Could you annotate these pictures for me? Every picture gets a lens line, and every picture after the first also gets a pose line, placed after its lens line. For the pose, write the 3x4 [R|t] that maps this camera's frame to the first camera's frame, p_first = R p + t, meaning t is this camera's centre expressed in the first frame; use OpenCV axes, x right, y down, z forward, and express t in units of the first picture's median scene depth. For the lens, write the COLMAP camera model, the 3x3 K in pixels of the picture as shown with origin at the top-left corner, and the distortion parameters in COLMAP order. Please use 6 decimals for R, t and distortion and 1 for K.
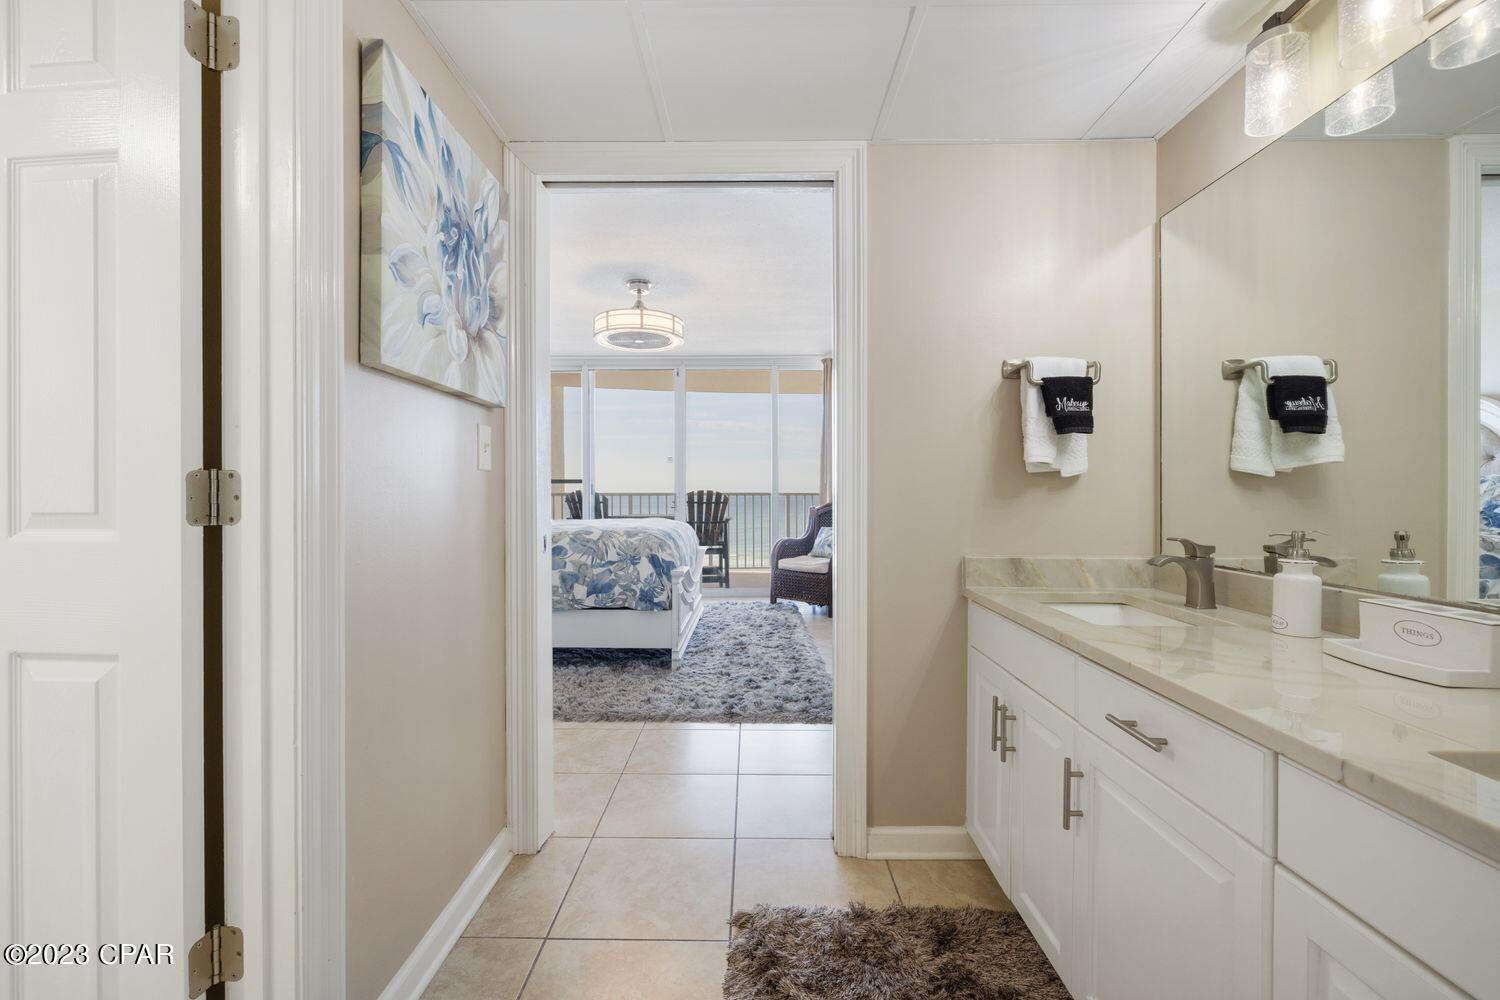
lens RADIAL K [[631.2, 0, 749.1], [0, 631.2, 490.3], [0, 0, 1]] dist [0.002368, 0.000090]
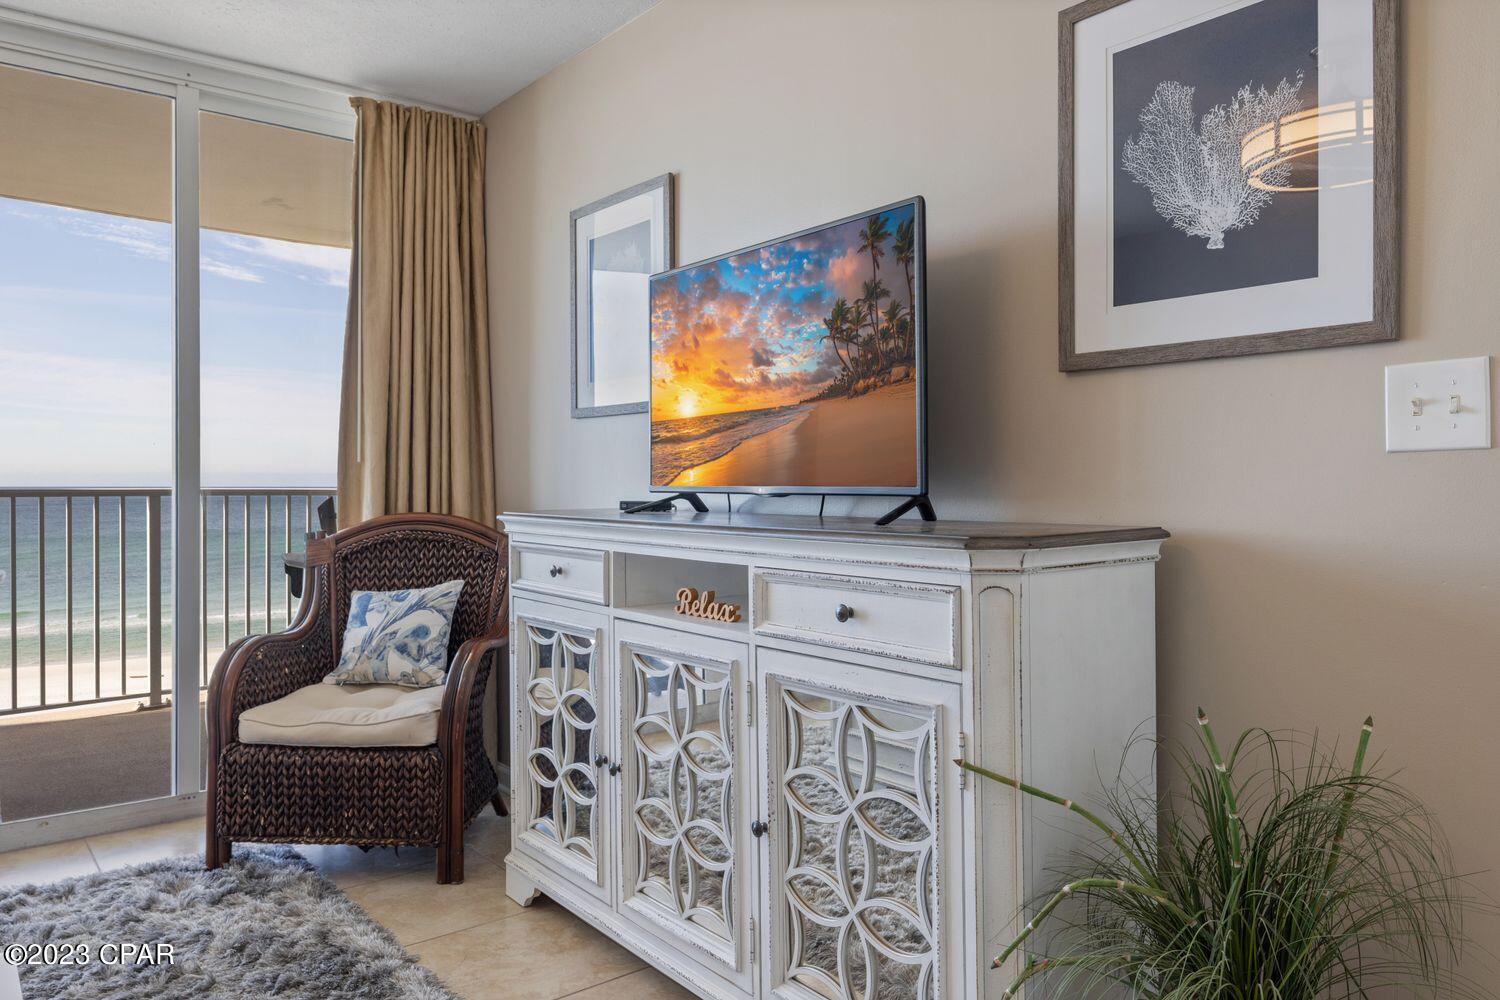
lens RADIAL K [[1021.4, 0, 714.5], [0, 1021.4, 509.6], [0, 0, 1]] dist [0.024413, -0.006113]
pose [[0.773628, 0.007002, 0.633602, -0.129368], [-0.019176, 0.999740, 0.012365, 0.007047], [-0.633350, -0.021715, 0.773561, 0.725355]]
